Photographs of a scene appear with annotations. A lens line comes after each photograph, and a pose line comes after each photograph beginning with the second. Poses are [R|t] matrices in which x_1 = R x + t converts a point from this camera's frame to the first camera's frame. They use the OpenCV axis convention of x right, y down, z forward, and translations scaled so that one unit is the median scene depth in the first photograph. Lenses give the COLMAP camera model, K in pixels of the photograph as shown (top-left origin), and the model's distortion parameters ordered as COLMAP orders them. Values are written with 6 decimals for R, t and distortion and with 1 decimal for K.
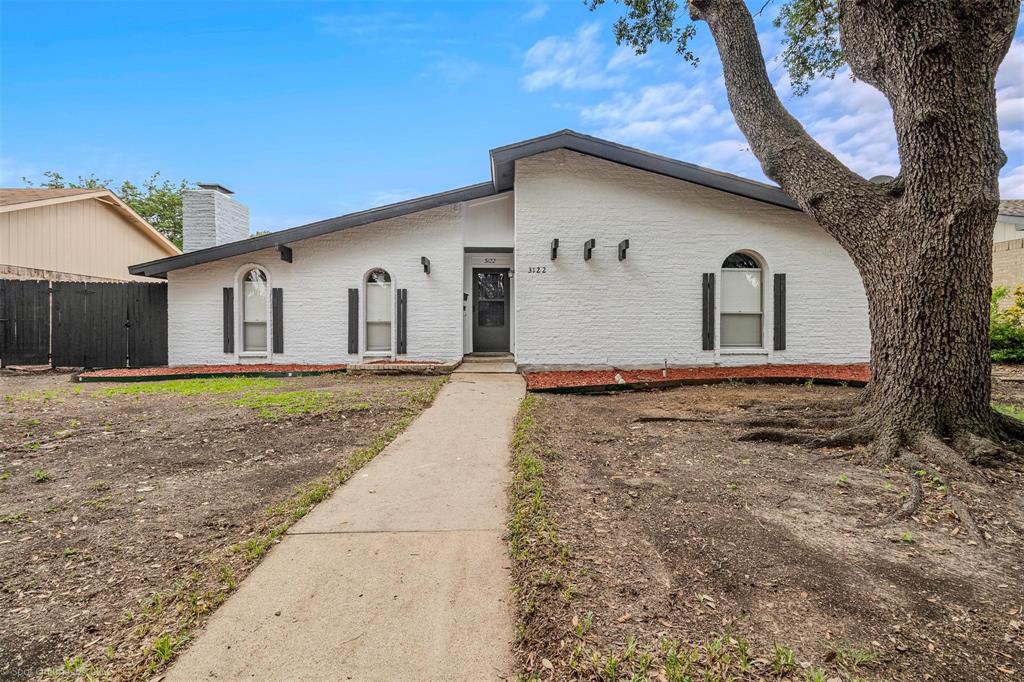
lens RADIAL K [[465.3, 0, 515.3], [0, 465.3, 338.2], [0, 0, 1]] dist [0.009243, -0.000692]
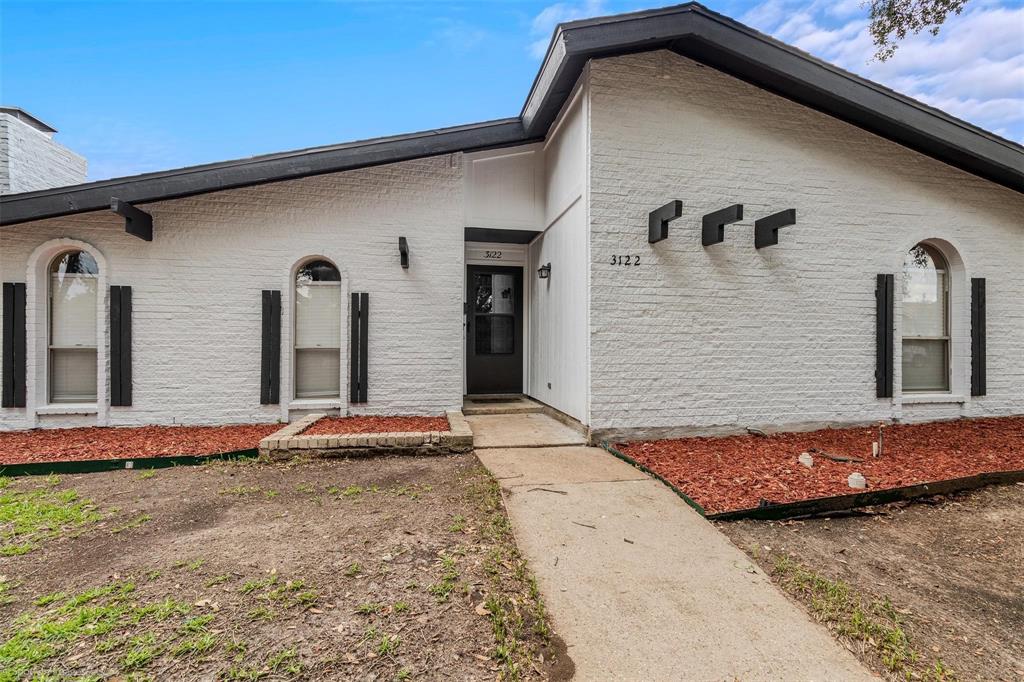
lens RADIAL K [[465.3, 0, 516.2], [0, 465.3, 348.1], [0, 0, 1]] dist [0.009243, -0.000692]
pose [[0.986883, 0.001793, 0.161429, -0.169544], [0.001155, 0.999834, -0.018168, -0.029707], [-0.161435, 0.018116, 0.986717, 0.457254]]
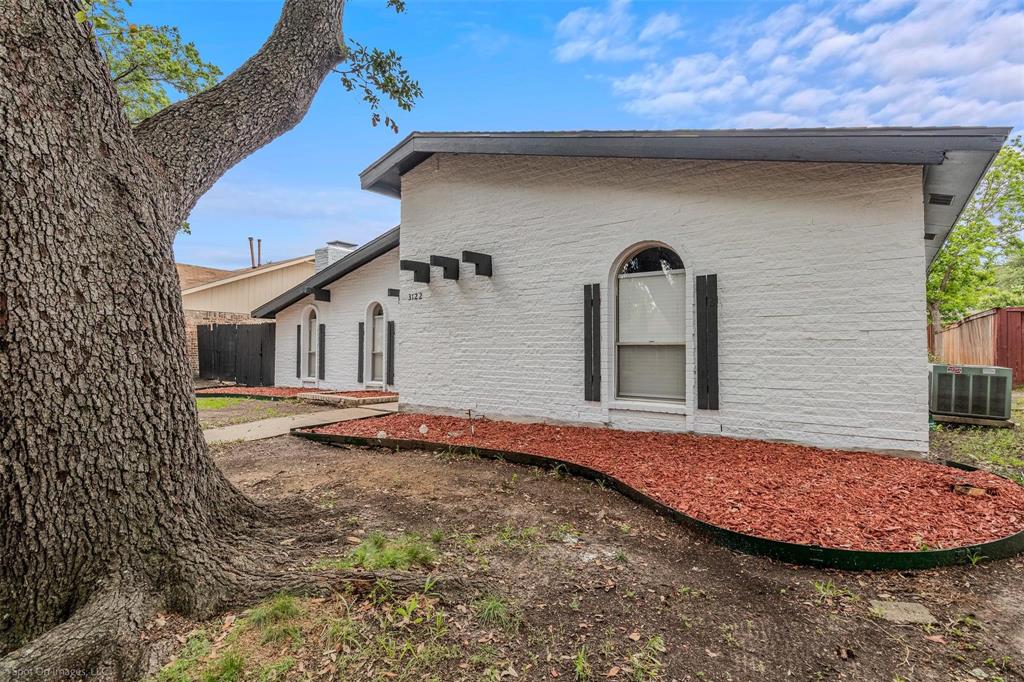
lens RADIAL K [[488.9, 0, 517.1], [0, 488.9, 342.4], [0, 0, 1]] dist [0.005772, 0.000141]
pose [[0.790055, -0.007651, -0.612988, 0.742554], [-0.018387, 0.999176, -0.036170, -0.029984], [0.612760, 0.039847, 0.789264, 0.385881]]
